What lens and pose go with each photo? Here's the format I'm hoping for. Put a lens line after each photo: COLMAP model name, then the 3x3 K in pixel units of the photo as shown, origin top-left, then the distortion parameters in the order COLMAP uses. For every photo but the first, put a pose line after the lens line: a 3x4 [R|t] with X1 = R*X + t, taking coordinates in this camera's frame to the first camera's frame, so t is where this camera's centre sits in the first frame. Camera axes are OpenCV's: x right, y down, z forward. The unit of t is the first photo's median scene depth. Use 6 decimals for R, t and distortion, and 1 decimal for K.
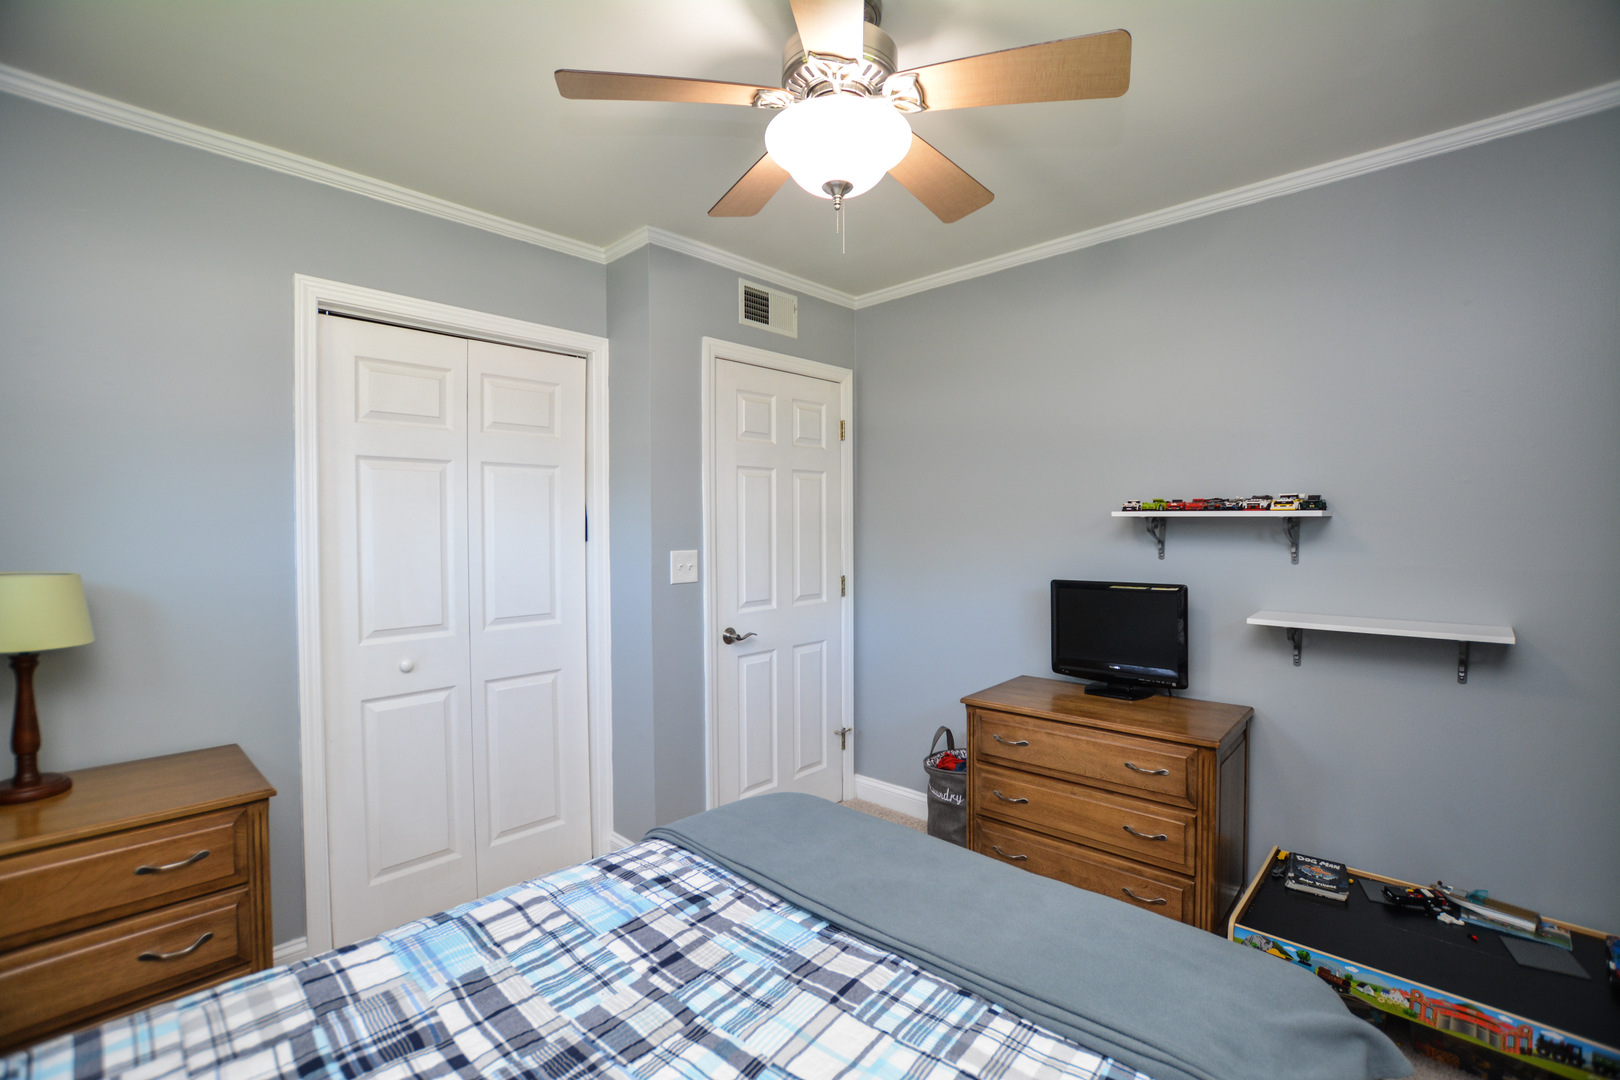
lens RADIAL K [[726.0, 0, 810.0], [0, 726.0, 540.0], [0, 0, 1]] dist [-0.027910, 0.000296]
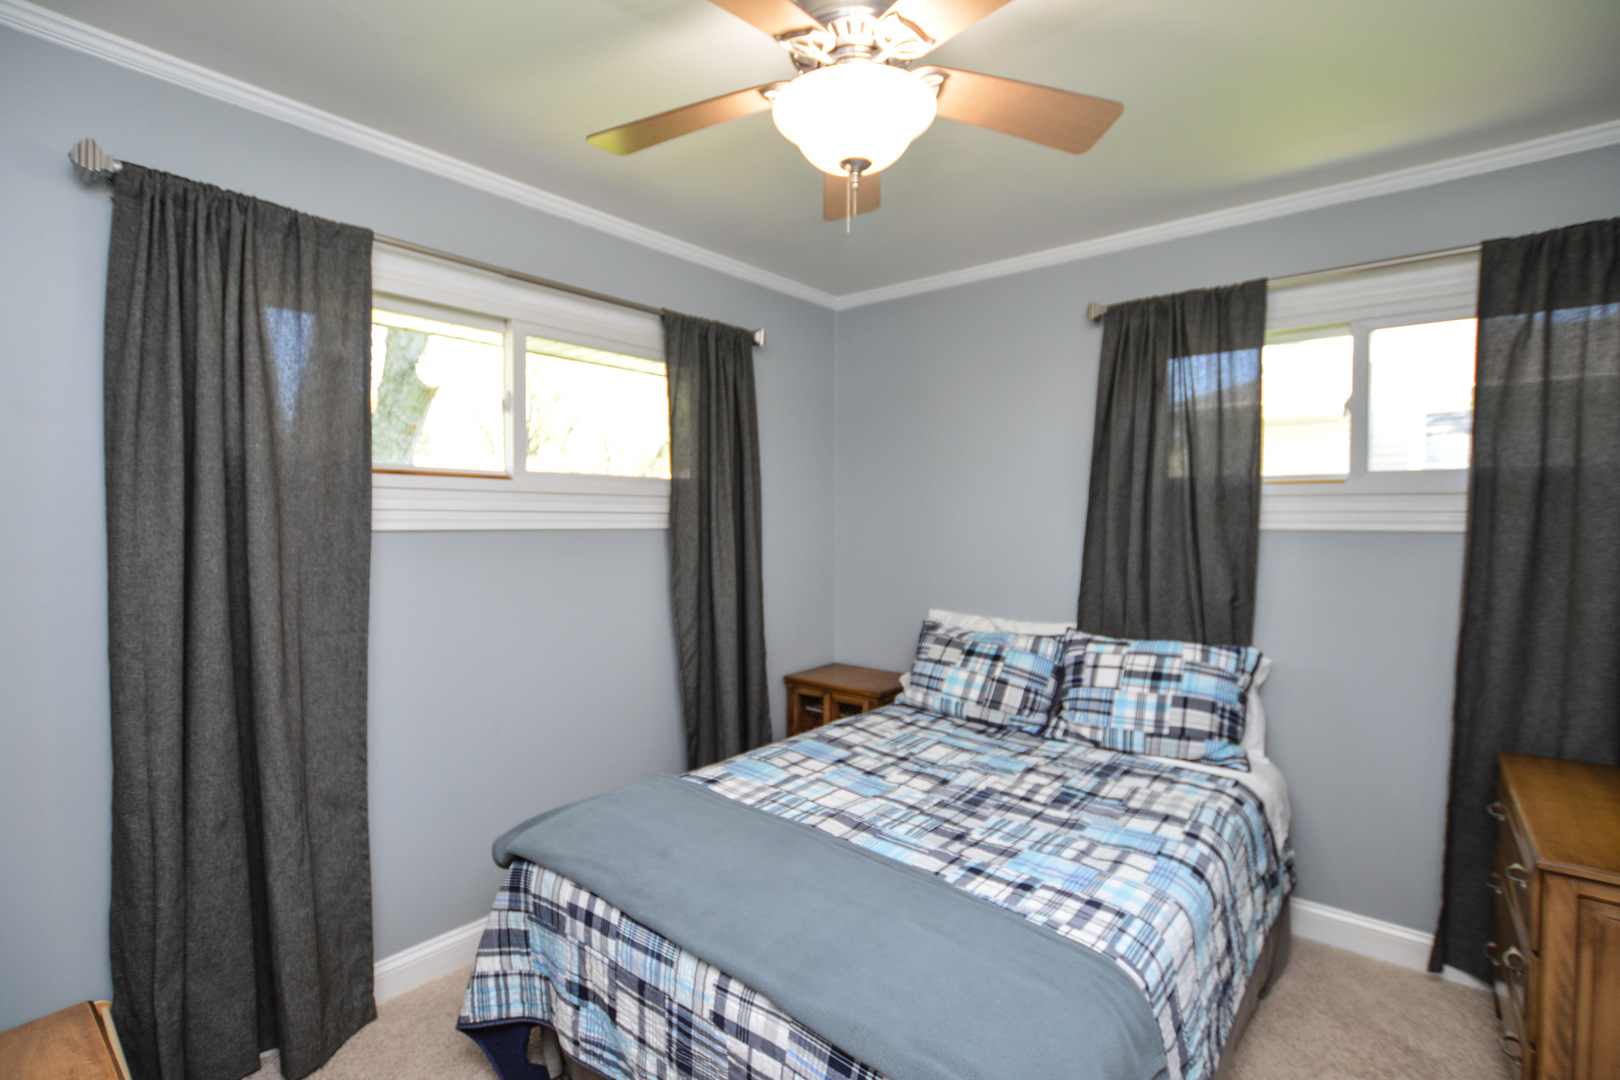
lens RADIAL K [[726.0, 0, 810.0], [0, 726.0, 540.0], [0, 0, 1]] dist [-0.027910, 0.000296]
pose [[-0.998706, -0.001343, -0.050839, 0.161363], [-0.003854, 0.998775, 0.049334, -0.067490], [0.050710, 0.049466, -0.997488, 2.208222]]
